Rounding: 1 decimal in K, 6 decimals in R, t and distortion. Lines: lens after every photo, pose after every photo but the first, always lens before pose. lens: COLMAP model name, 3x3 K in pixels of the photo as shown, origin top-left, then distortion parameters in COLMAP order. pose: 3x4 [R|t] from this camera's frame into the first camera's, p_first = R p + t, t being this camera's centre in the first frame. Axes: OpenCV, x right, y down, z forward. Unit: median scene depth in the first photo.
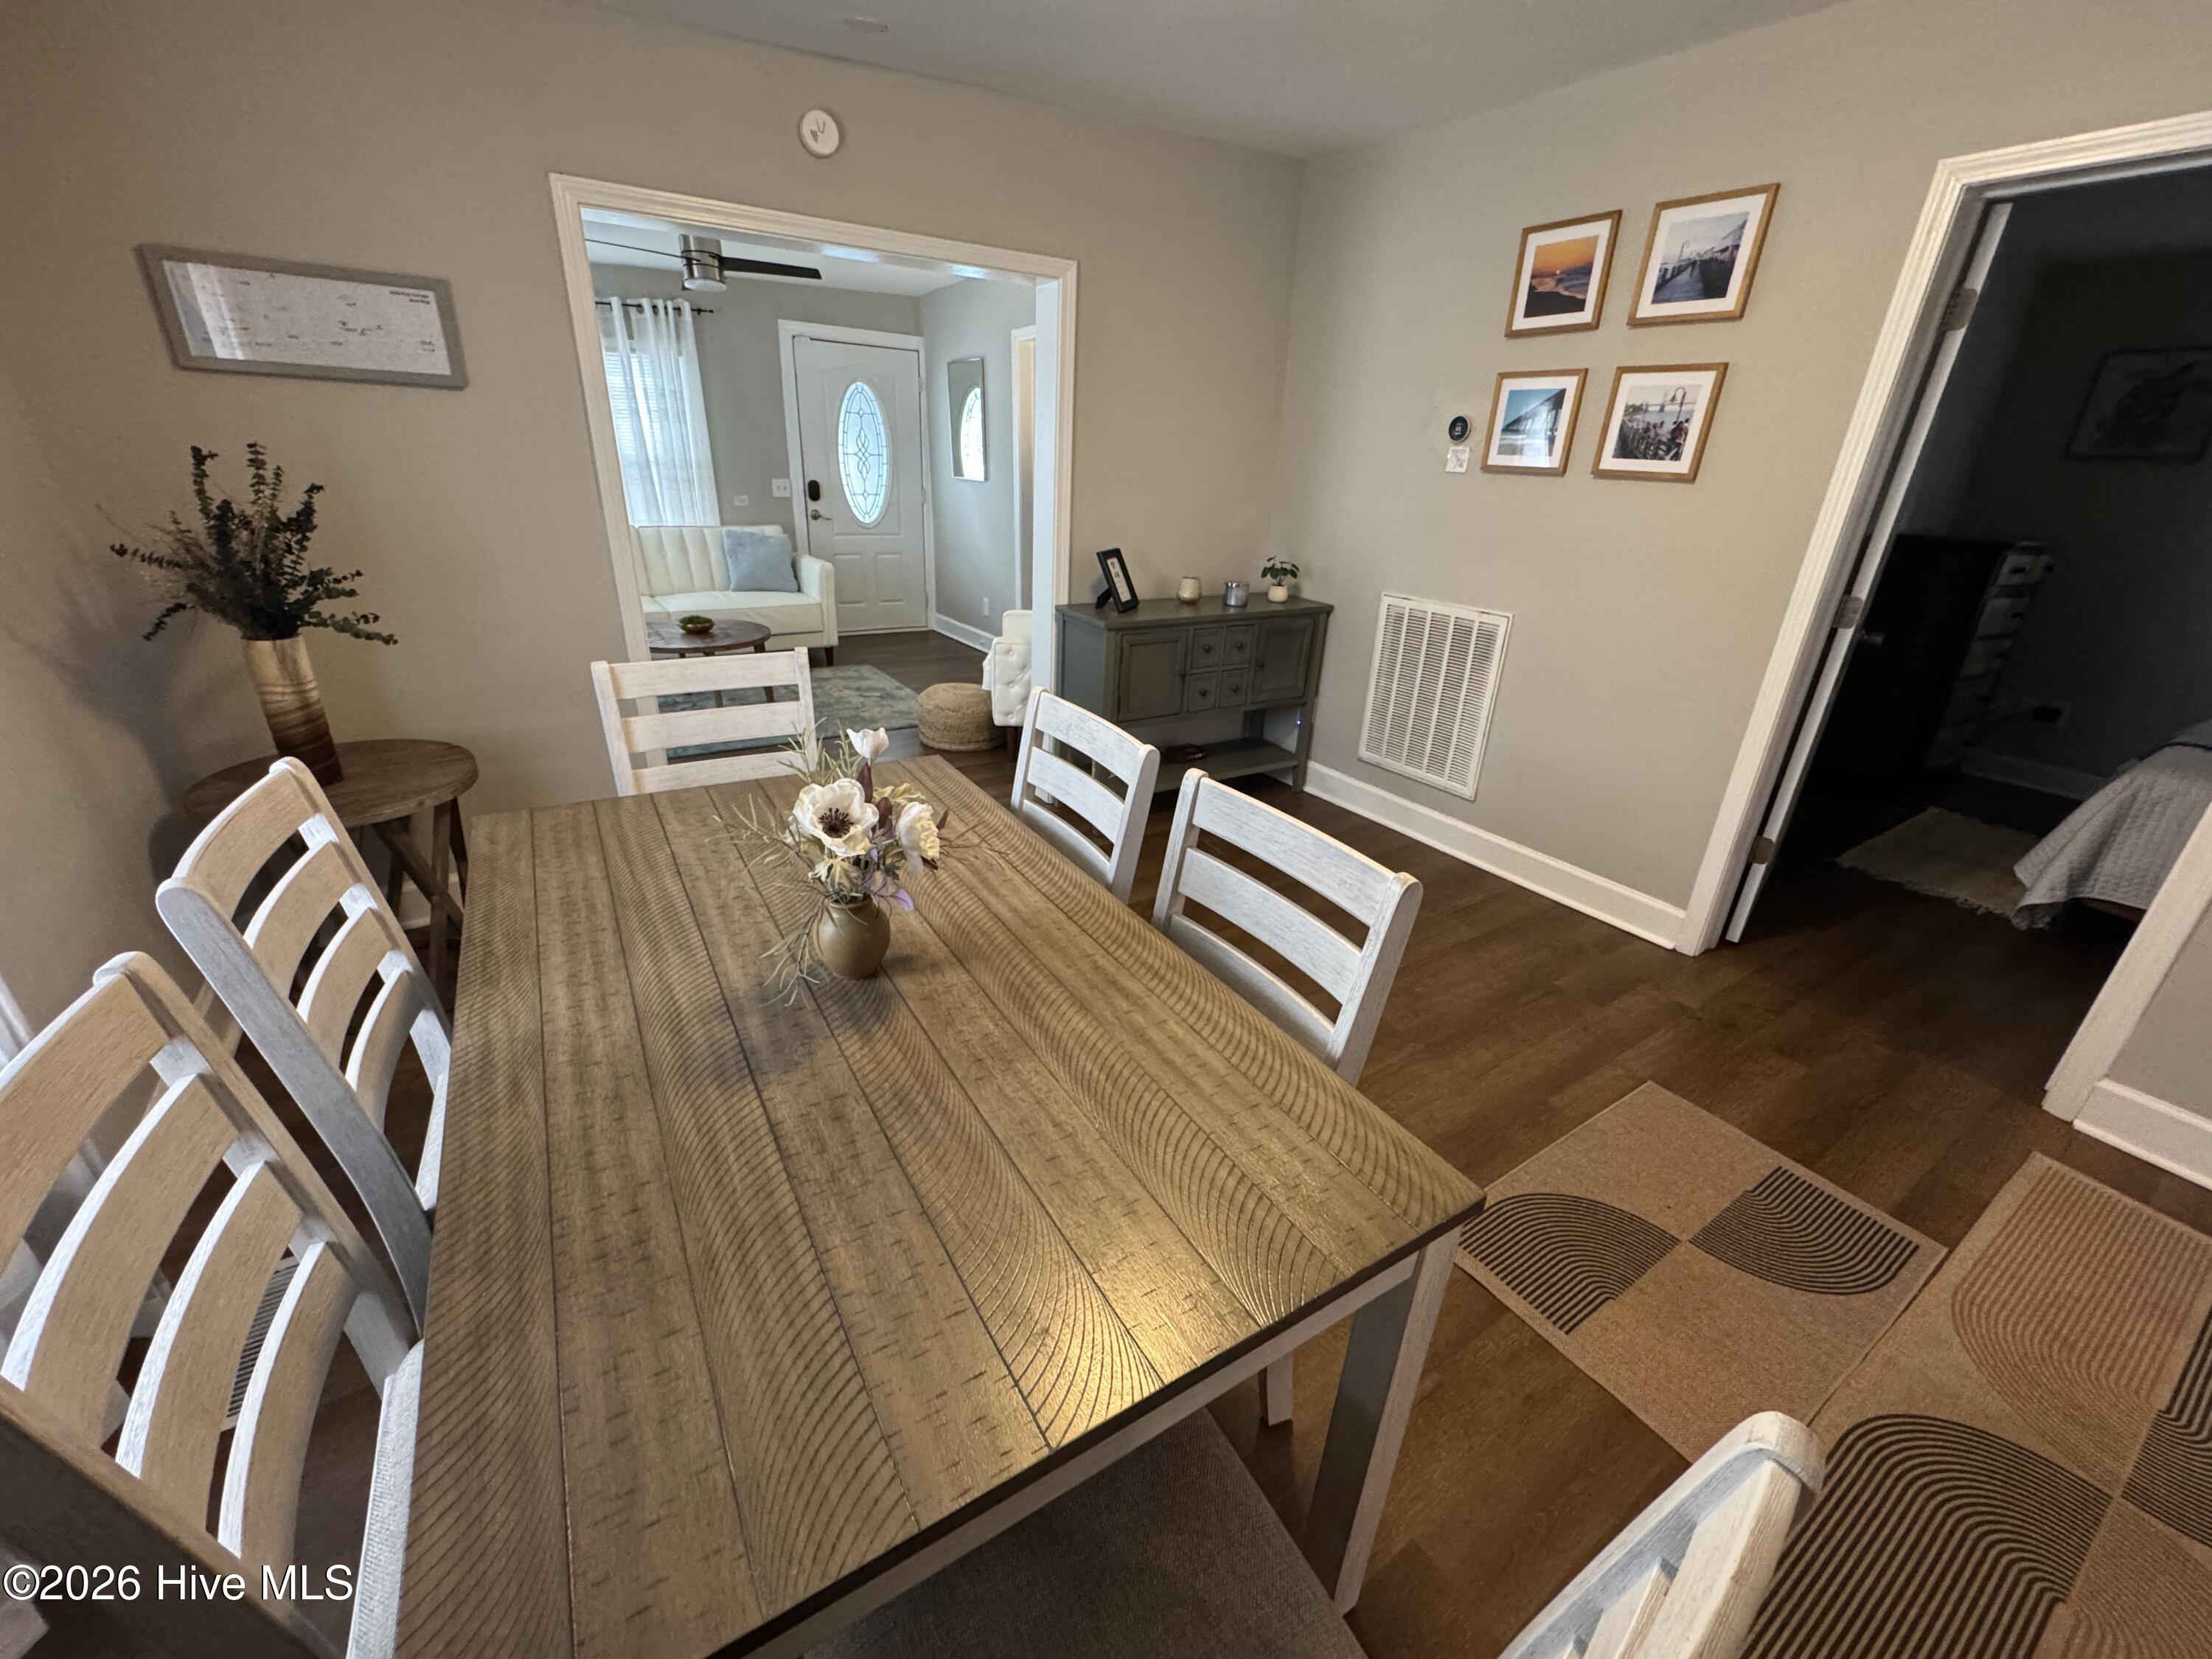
lens RADIAL K [[878.3, 0, 1103.6], [0, 878.3, 826.2], [0, 0, 1]] dist [-0.002329, 0.000153]
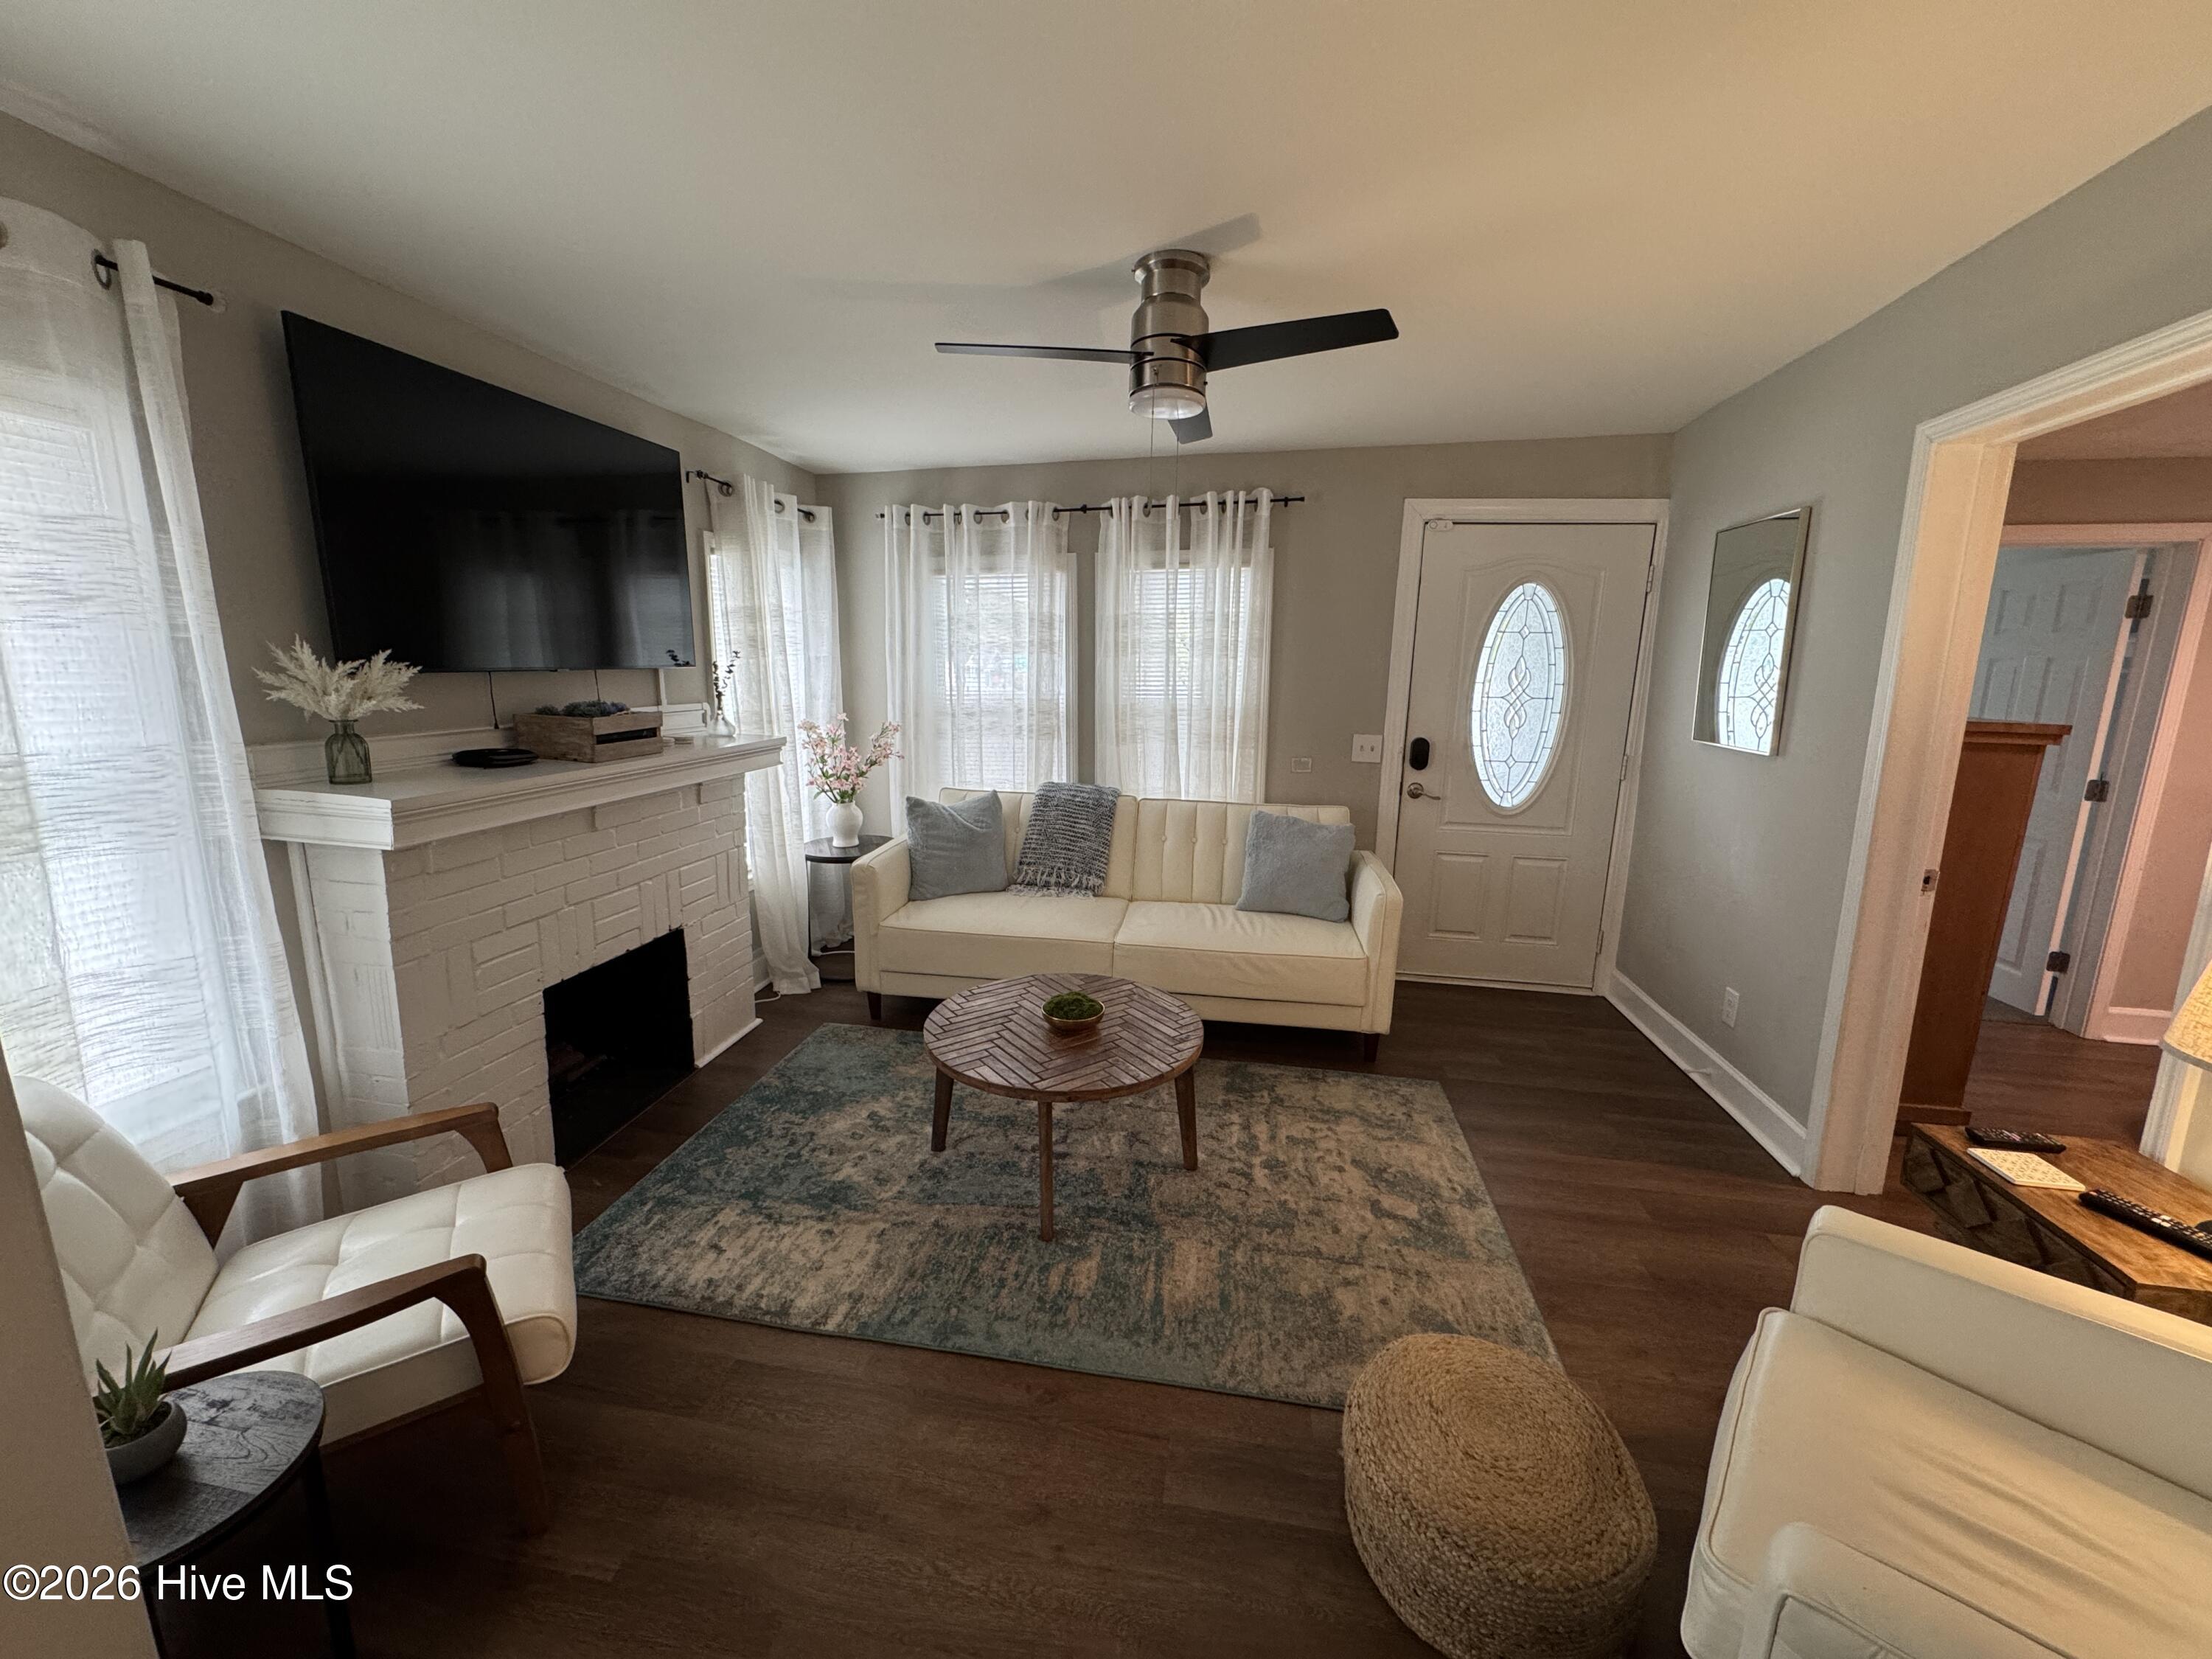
lens RADIAL K [[878.3, 0, 1103.6], [0, 878.3, 826.2], [0, 0, 1]] dist [-0.002329, 0.000153]
pose [[0.732977, 0.101118, -0.672696, -0.081362], [-0.254068, 0.958022, -0.132828, -0.213459], [0.631027, 0.268270, 0.727899, 0.466176]]
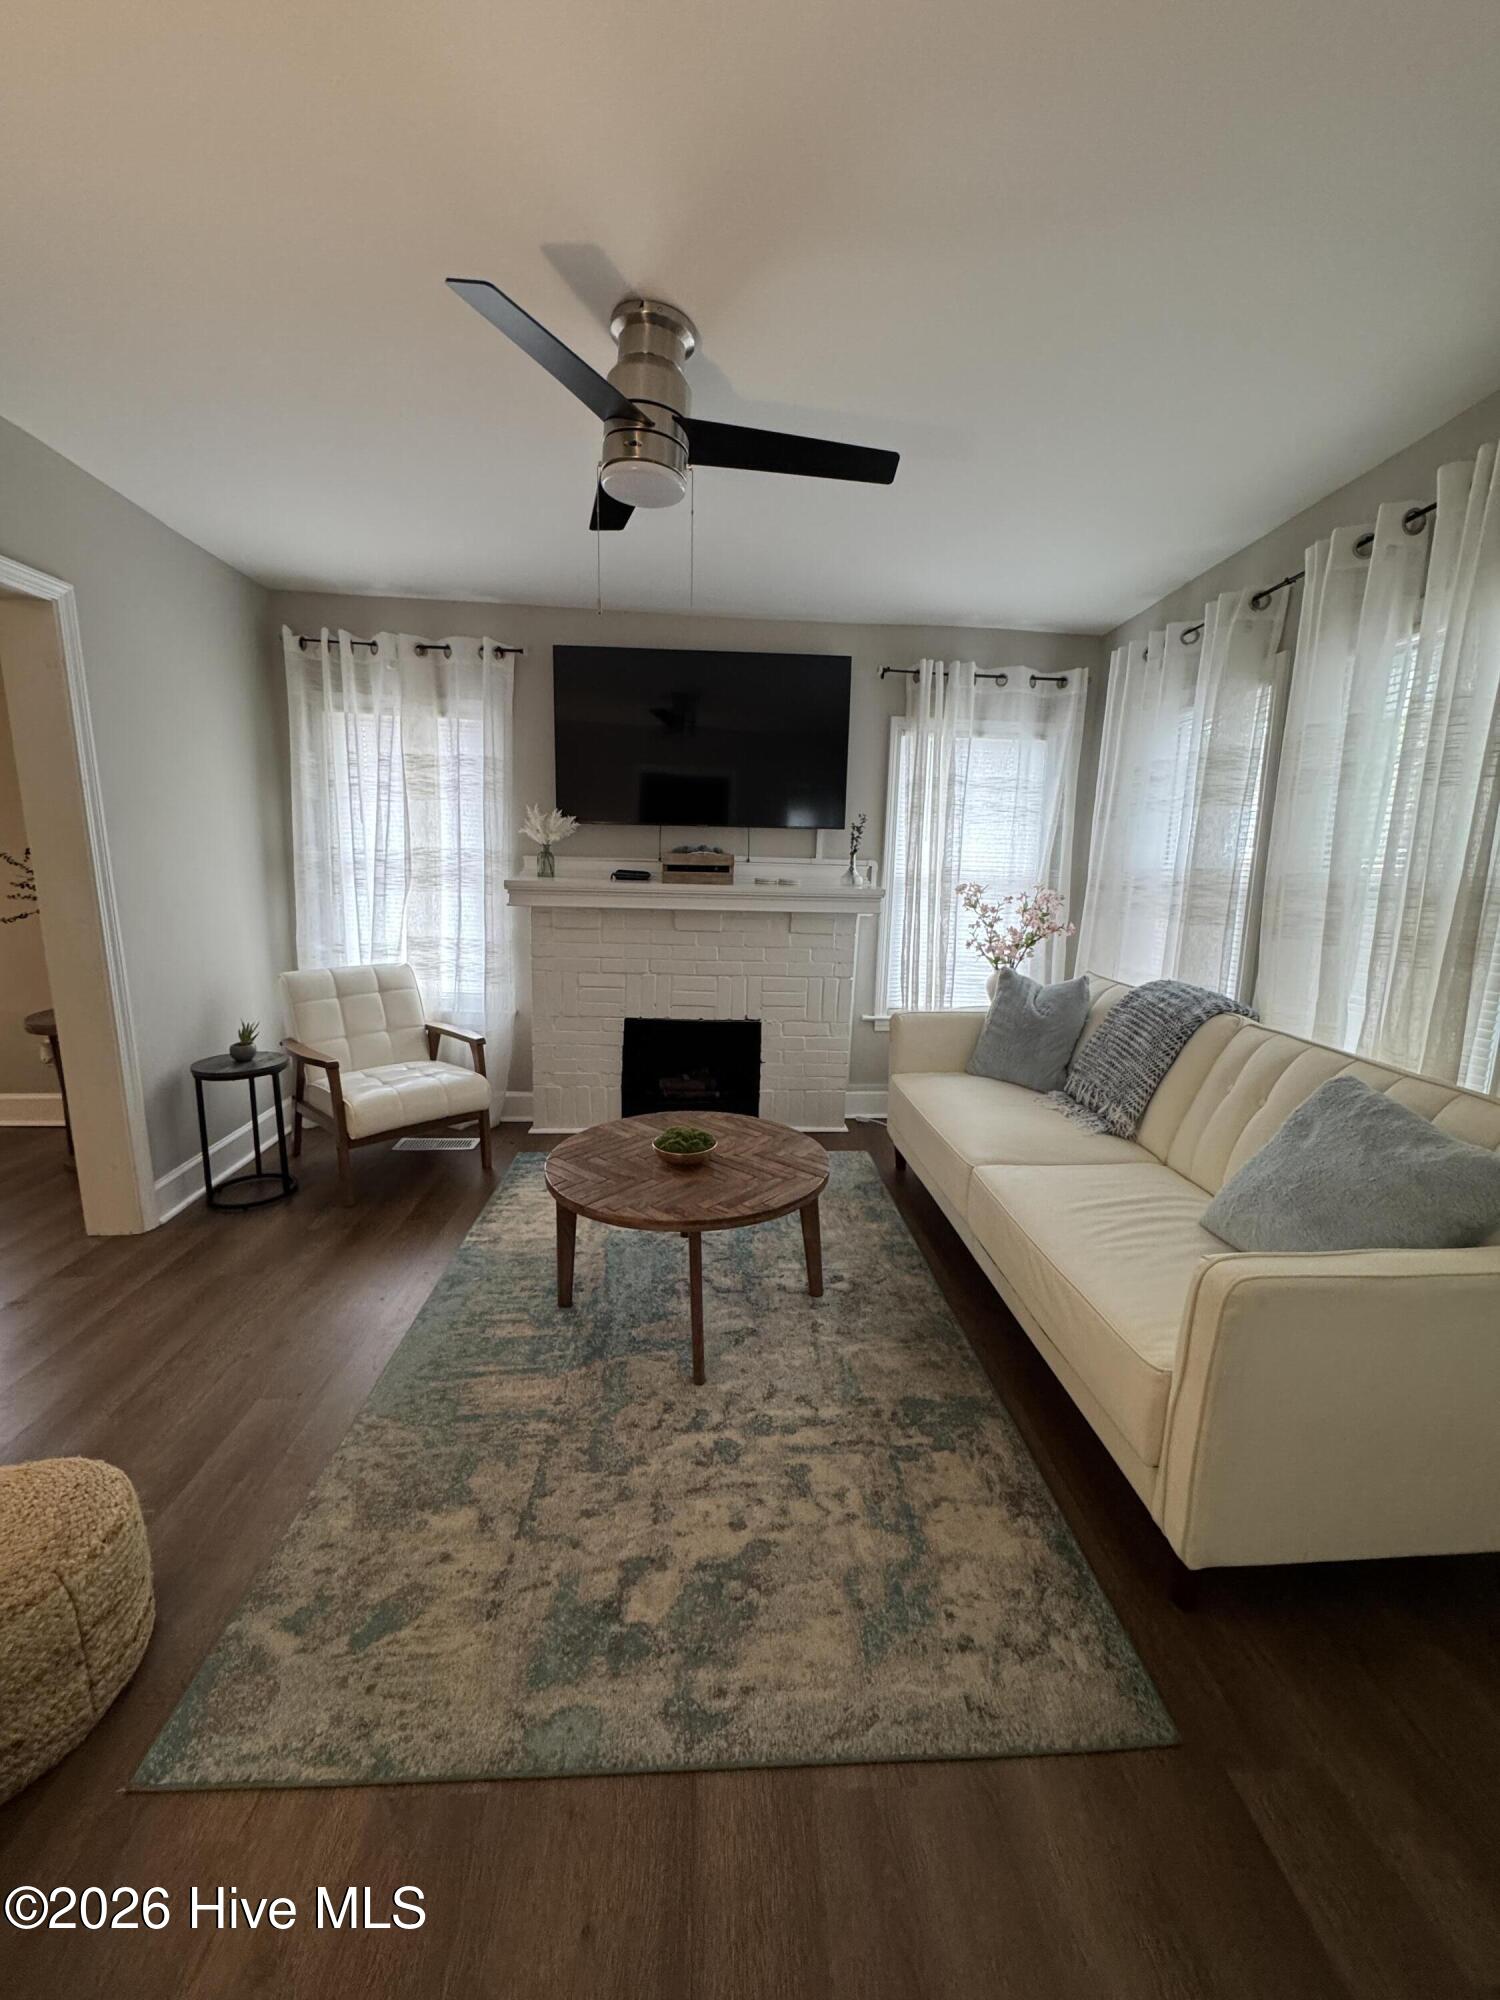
lens RADIAL K [[794.2, 0, 754.1], [0, 794.2, 998.8], [0, 0, 1]] dist [-0.002329, 0.000153]
pose [[-0.497879, 0.102743, -0.861139, -0.068291], [-0.377750, 0.868121, 0.321978, -0.371806], [0.780654, 0.485602, -0.393408, 0.922182]]
